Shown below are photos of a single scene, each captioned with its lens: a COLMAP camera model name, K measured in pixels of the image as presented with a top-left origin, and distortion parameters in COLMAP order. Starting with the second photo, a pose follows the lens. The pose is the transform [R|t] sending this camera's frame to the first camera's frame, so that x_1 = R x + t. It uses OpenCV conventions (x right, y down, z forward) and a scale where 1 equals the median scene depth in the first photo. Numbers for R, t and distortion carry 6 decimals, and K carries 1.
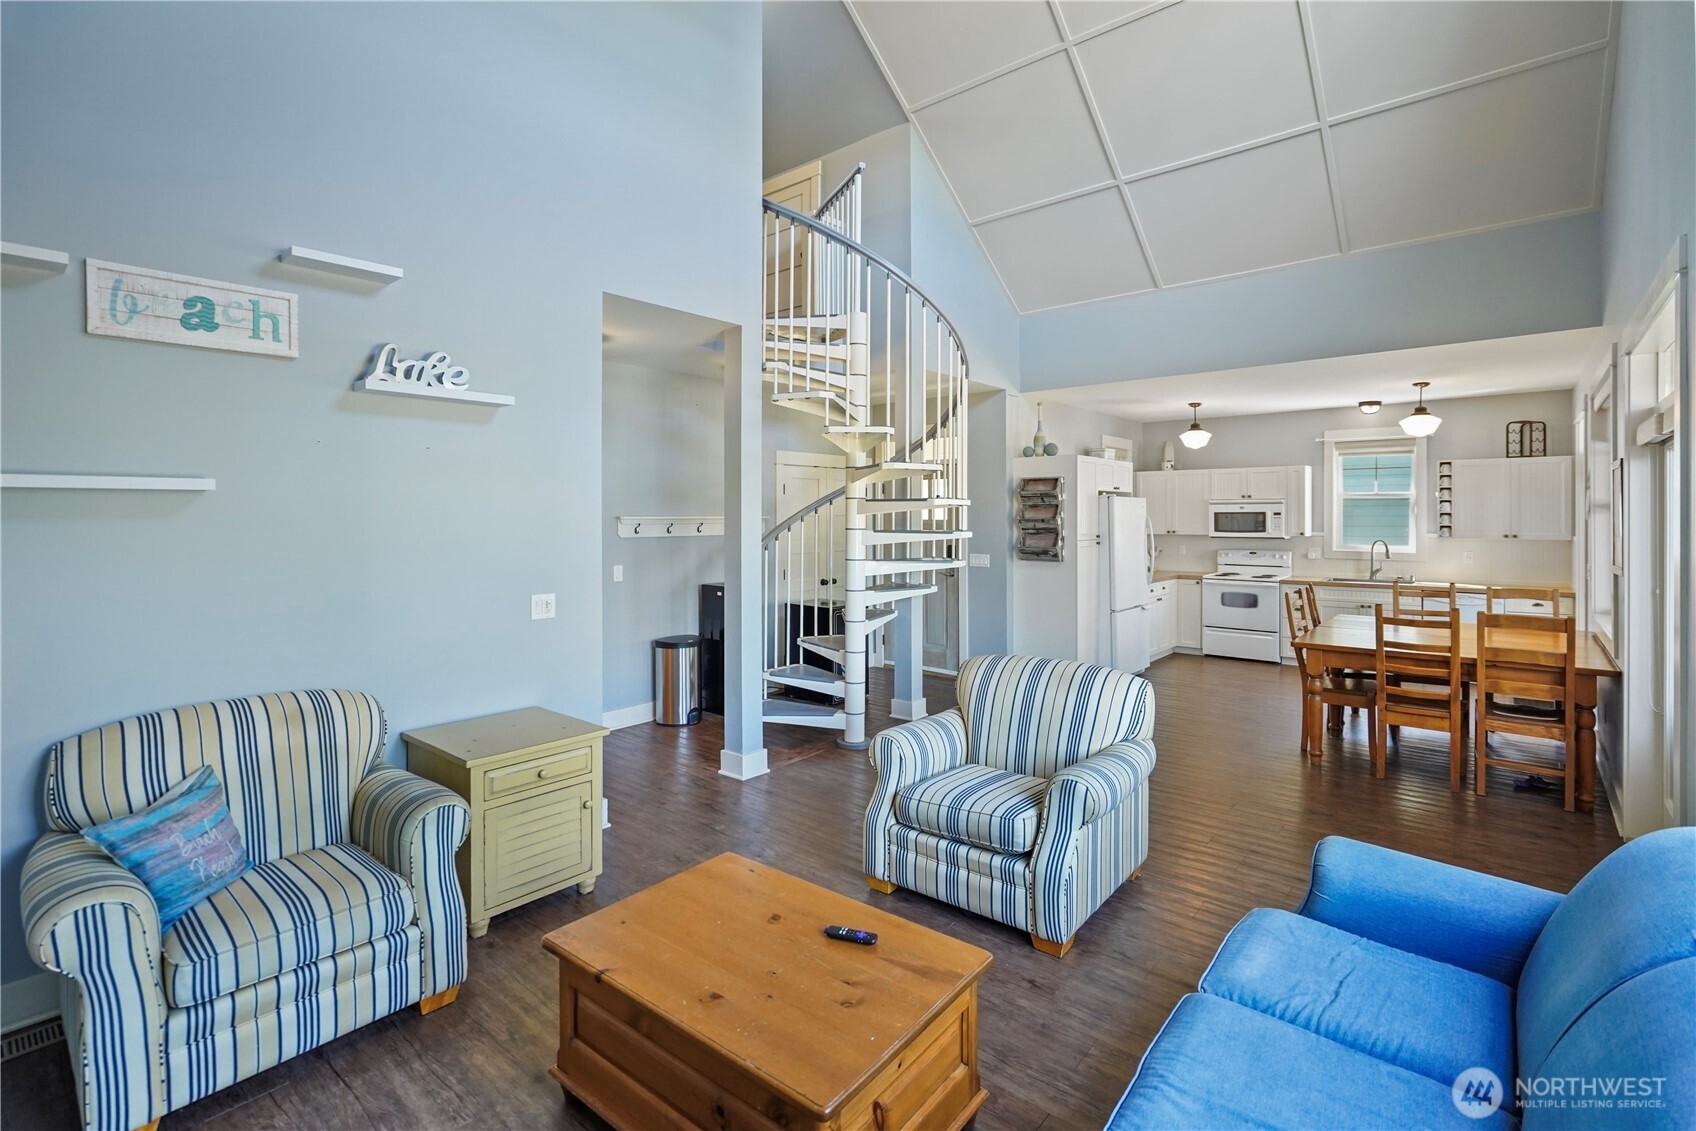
lens RADIAL K [[777.7, 0, 832.0], [0, 777.7, 507.4], [0, 0, 1]] dist [-0.002433, 0.002711]
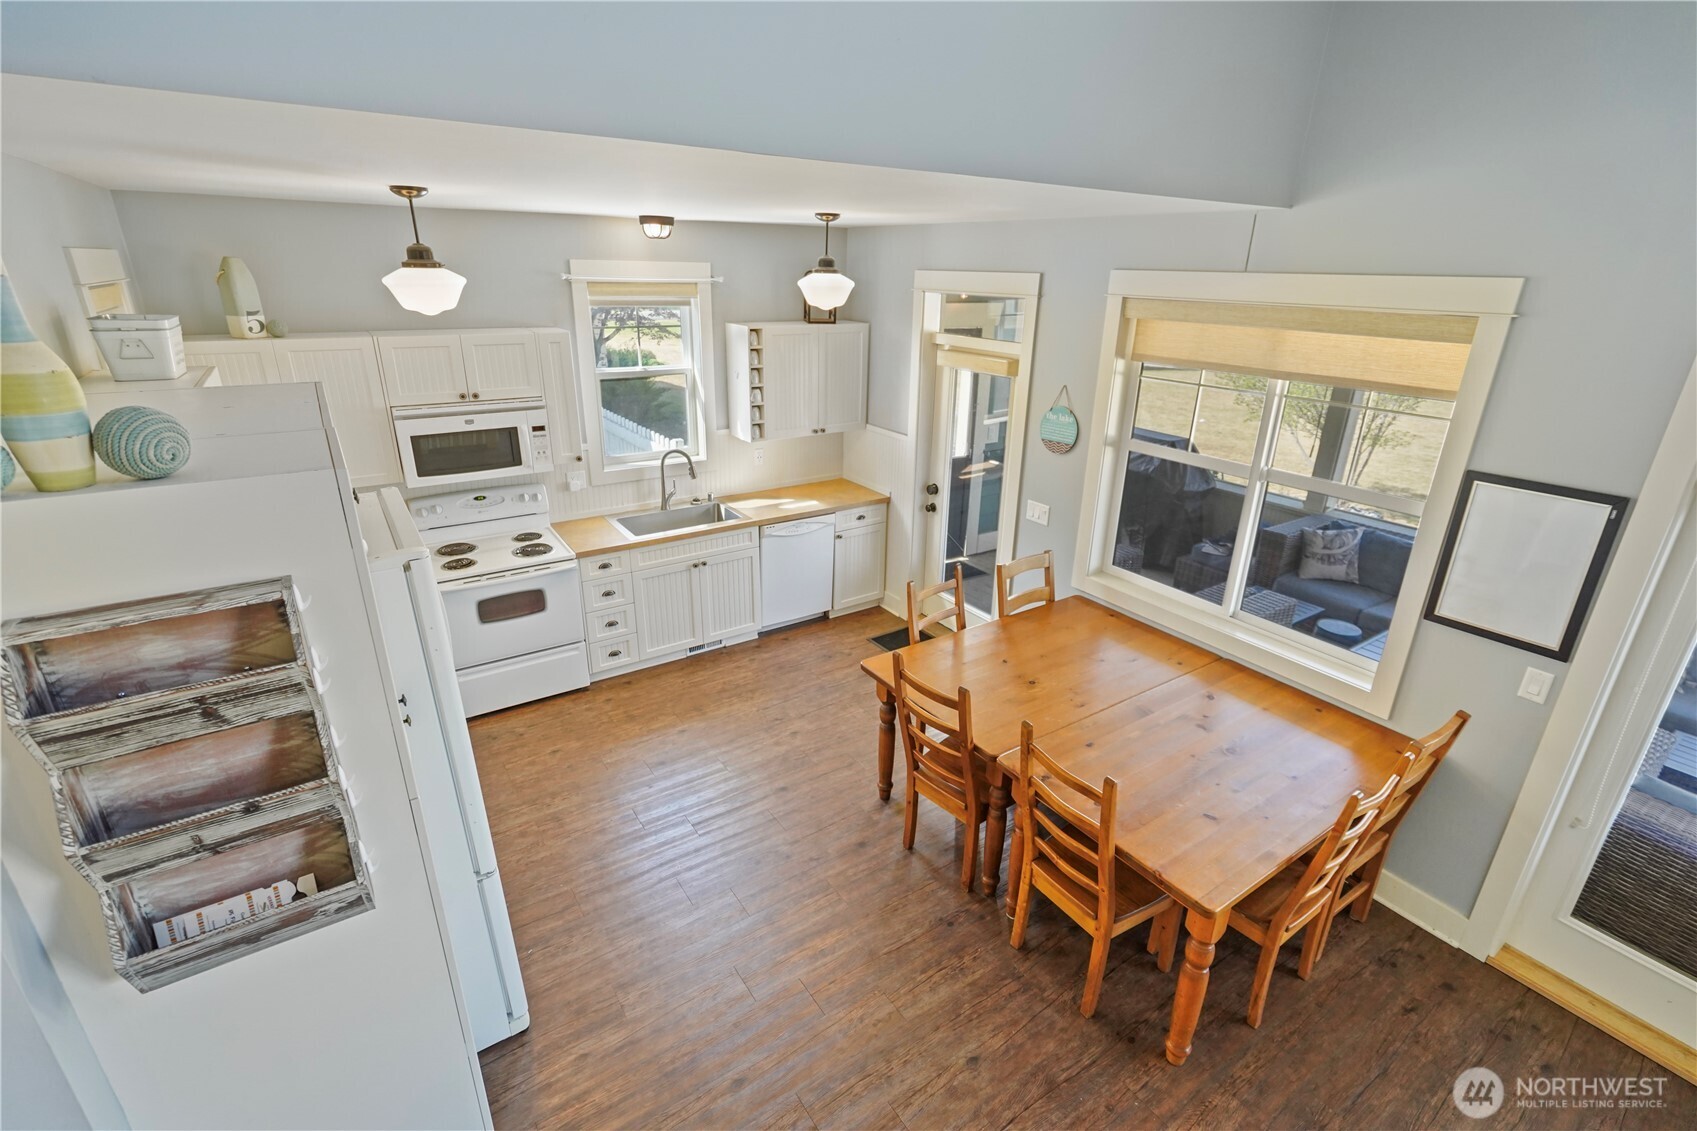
lens RADIAL K [[778.1, 0, 853.5], [0, 778.1, 569.1], [0, 0, 1]] dist [-0.002433, 0.002711]
pose [[0.268841, -0.344210, 0.899580, 0.118282], [-0.019922, 0.931777, 0.362484, -0.095559], [-0.962979, -0.115372, 0.243643, 0.633882]]
